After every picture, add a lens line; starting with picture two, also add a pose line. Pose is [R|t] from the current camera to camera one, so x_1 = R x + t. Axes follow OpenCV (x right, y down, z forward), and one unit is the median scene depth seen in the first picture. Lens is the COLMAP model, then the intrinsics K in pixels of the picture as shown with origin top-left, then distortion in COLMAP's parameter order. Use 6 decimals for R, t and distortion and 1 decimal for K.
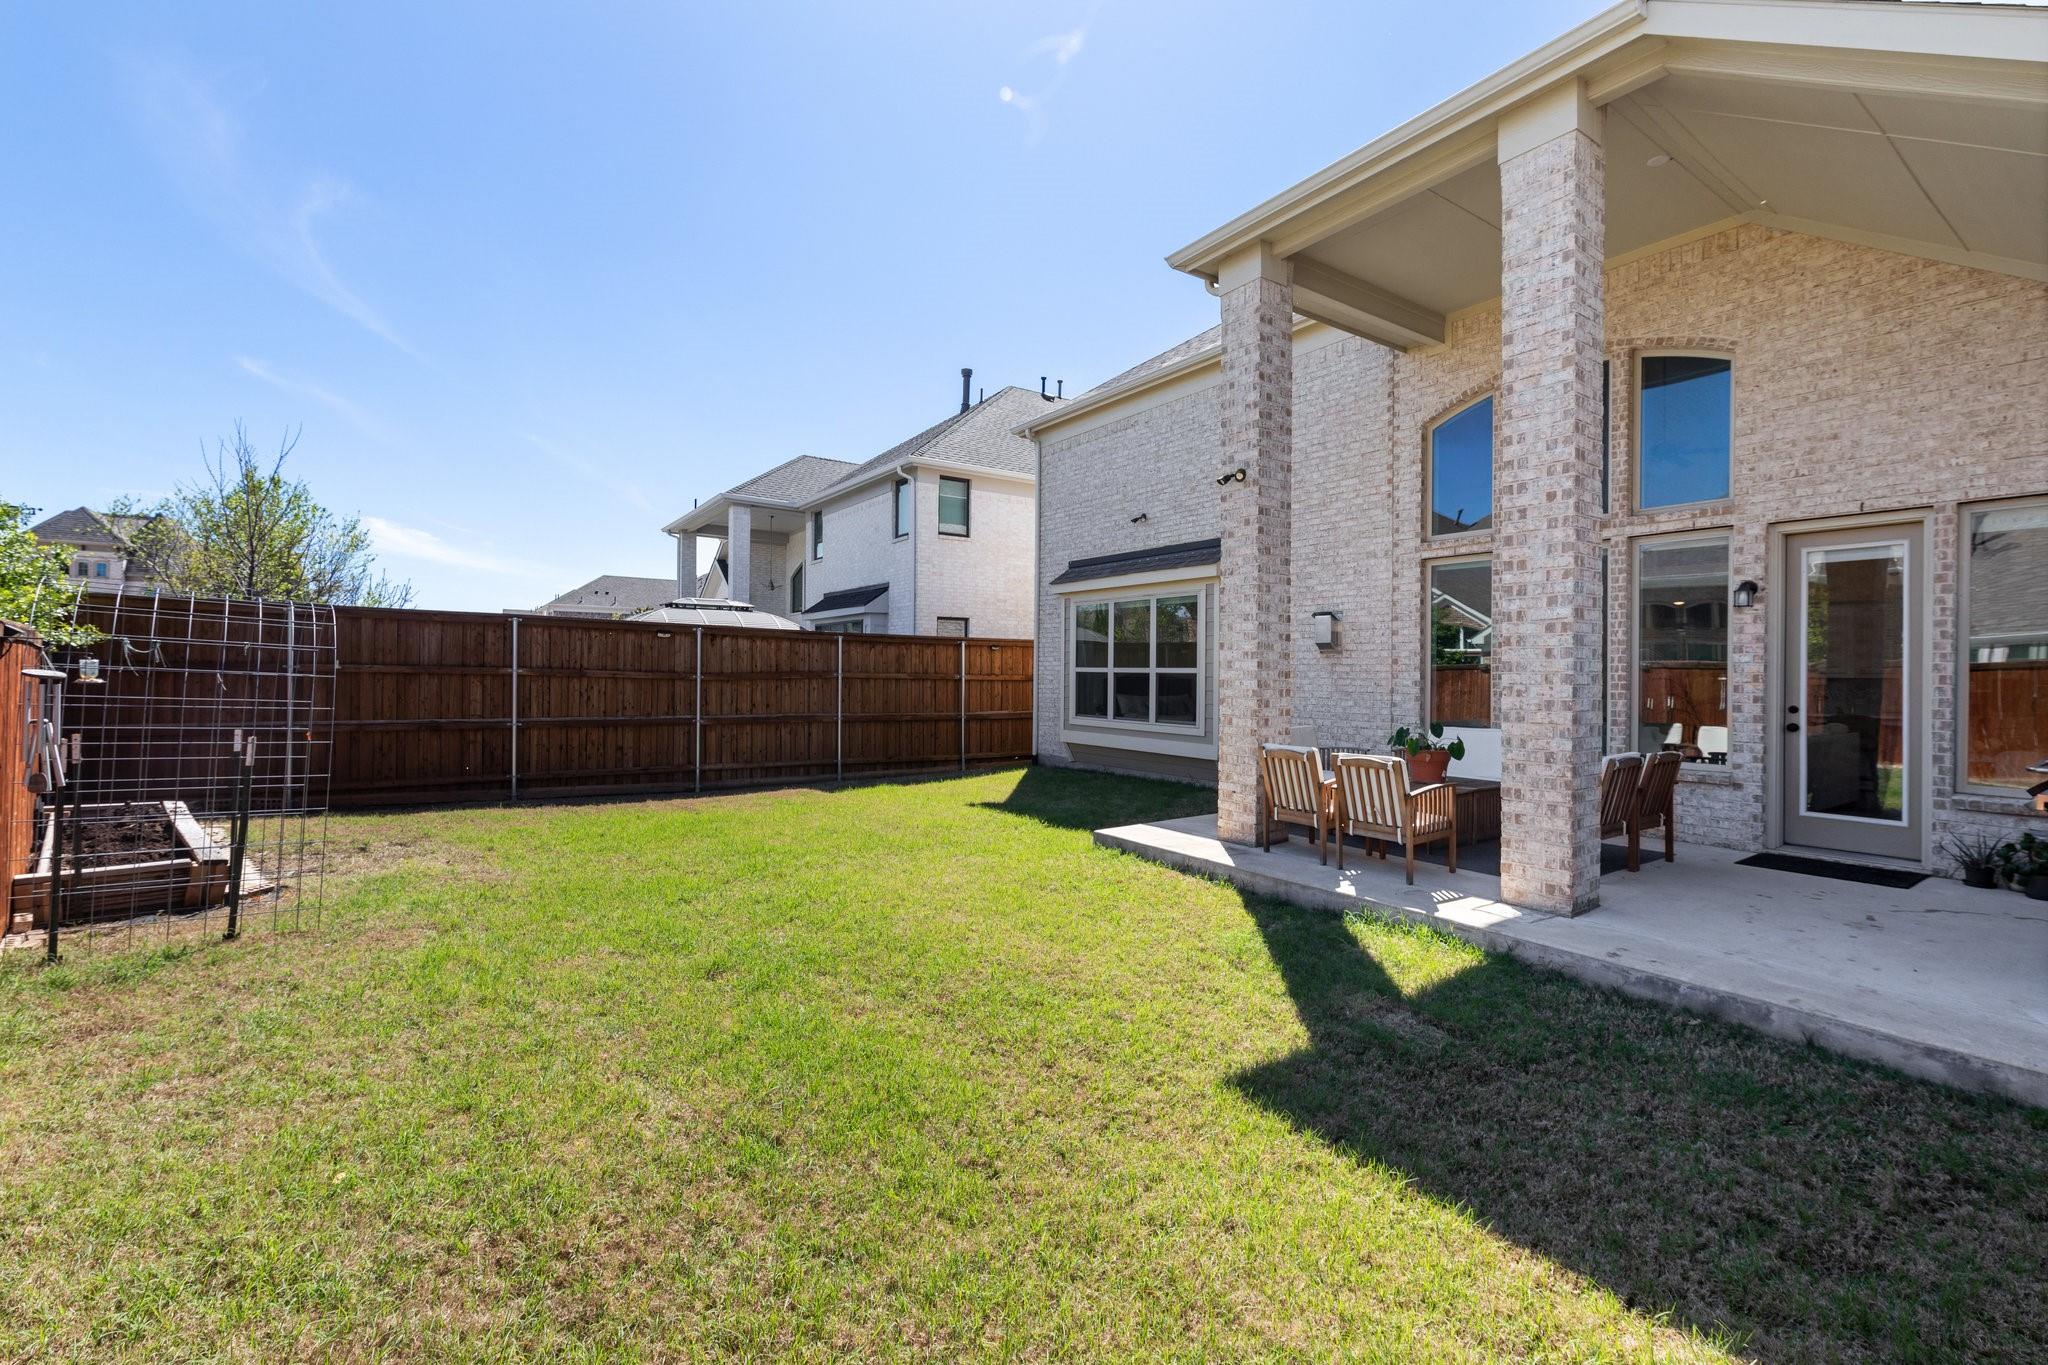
lens RADIAL K [[873.9, 0, 1039.0], [0, 873.9, 674.4], [0, 0, 1]] dist [0.002909, -0.000693]
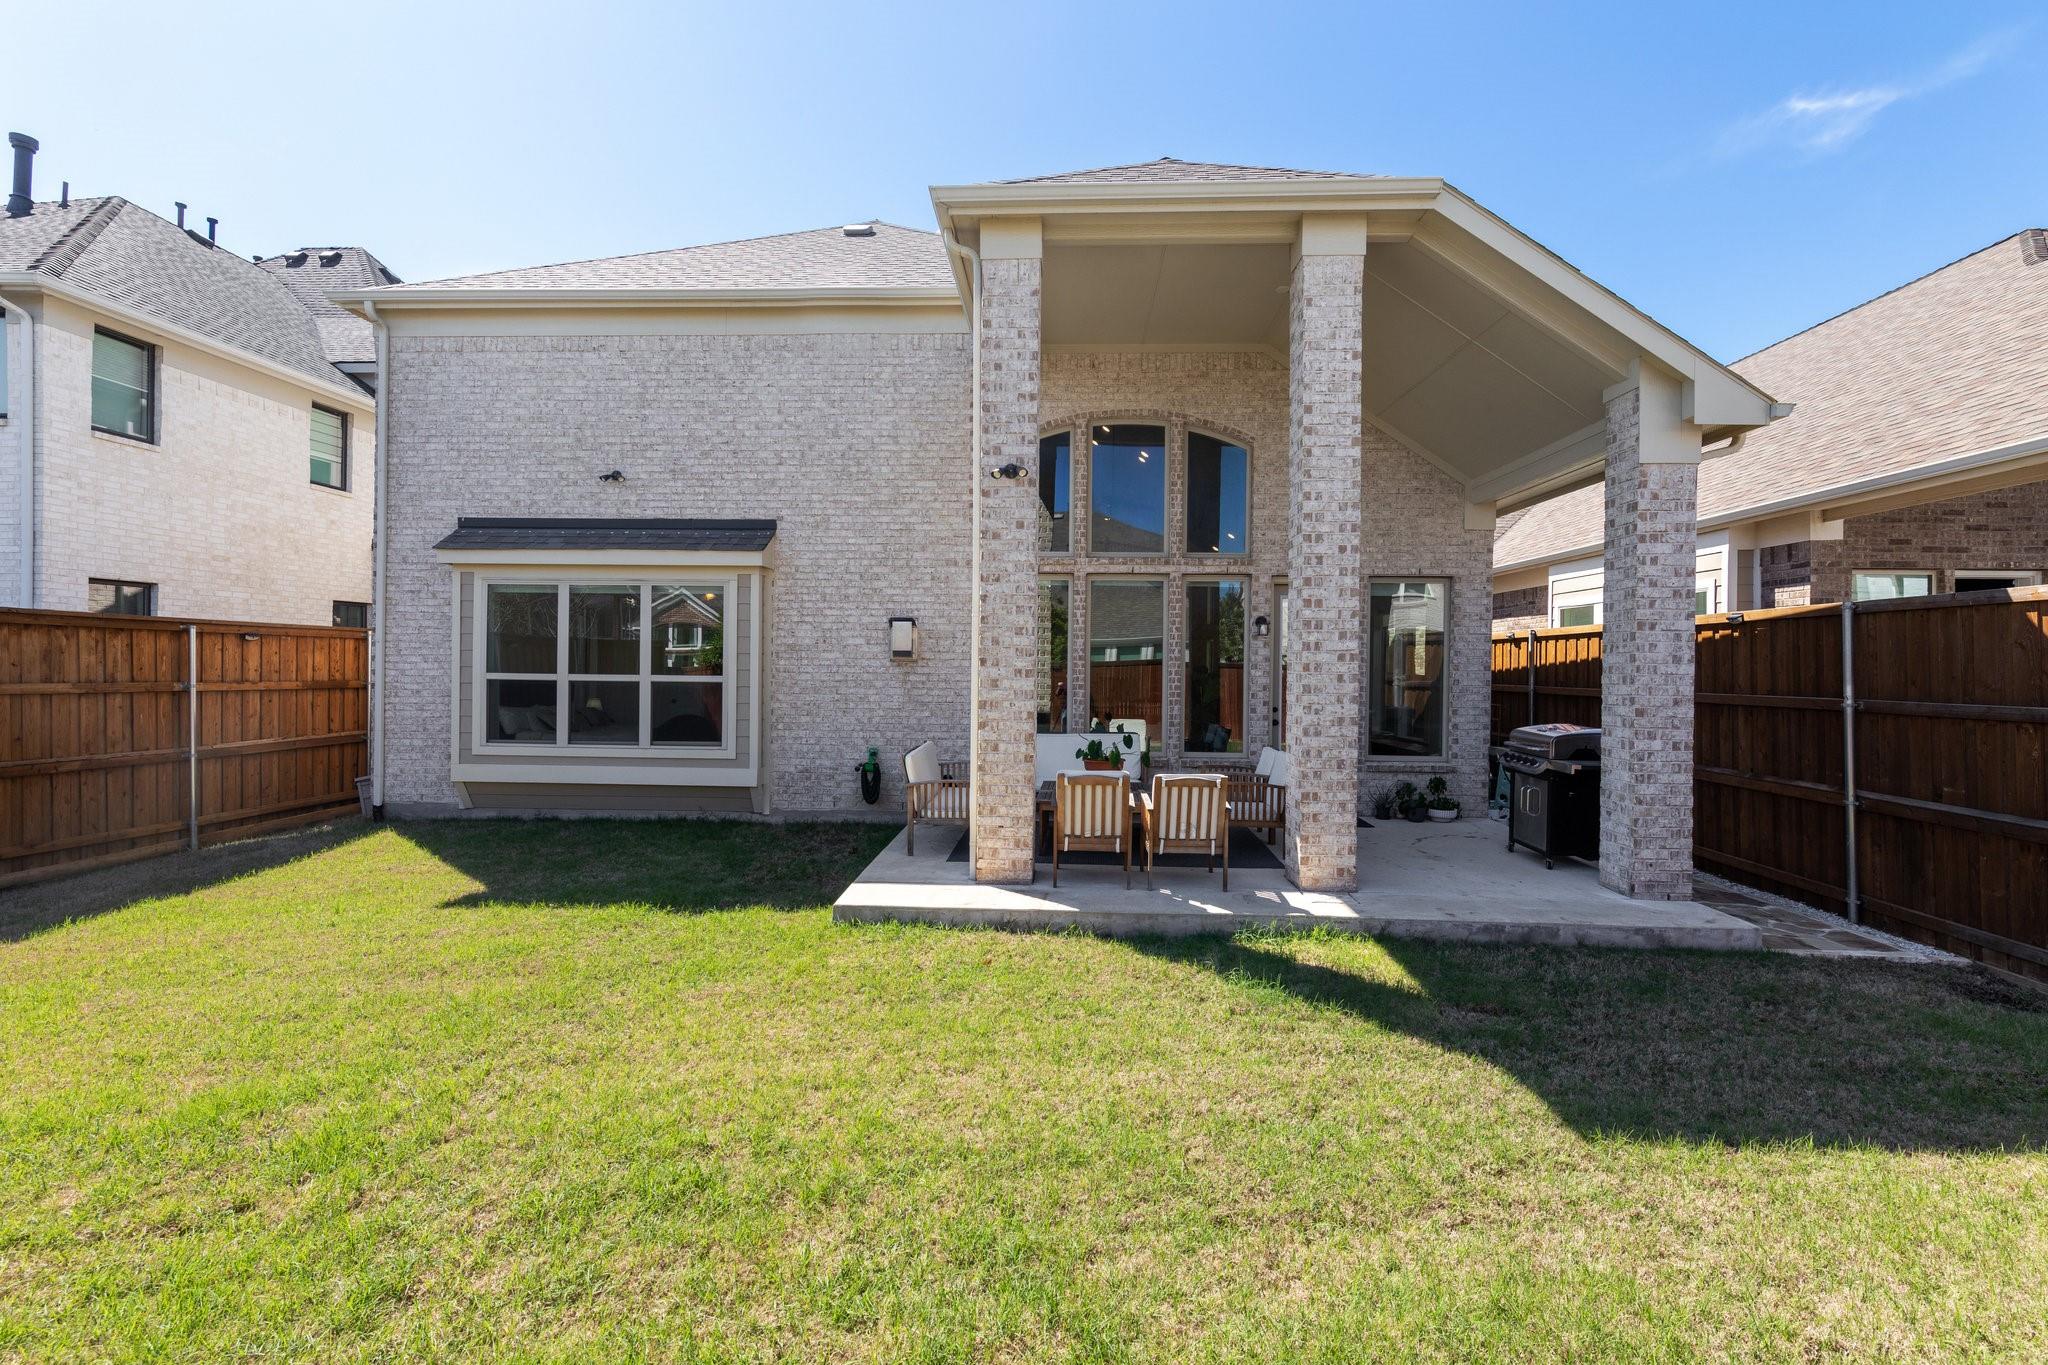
lens RADIAL K [[873.9, 0, 1043.3], [0, 873.9, 671.5], [0, 0, 1]] dist [0.002909, -0.000693]
pose [[0.605767, -0.005818, 0.795621, -0.432912], [-0.002972, 0.999950, 0.009575, -0.030229], [-0.795636, -0.008165, 0.605719, 0.406310]]
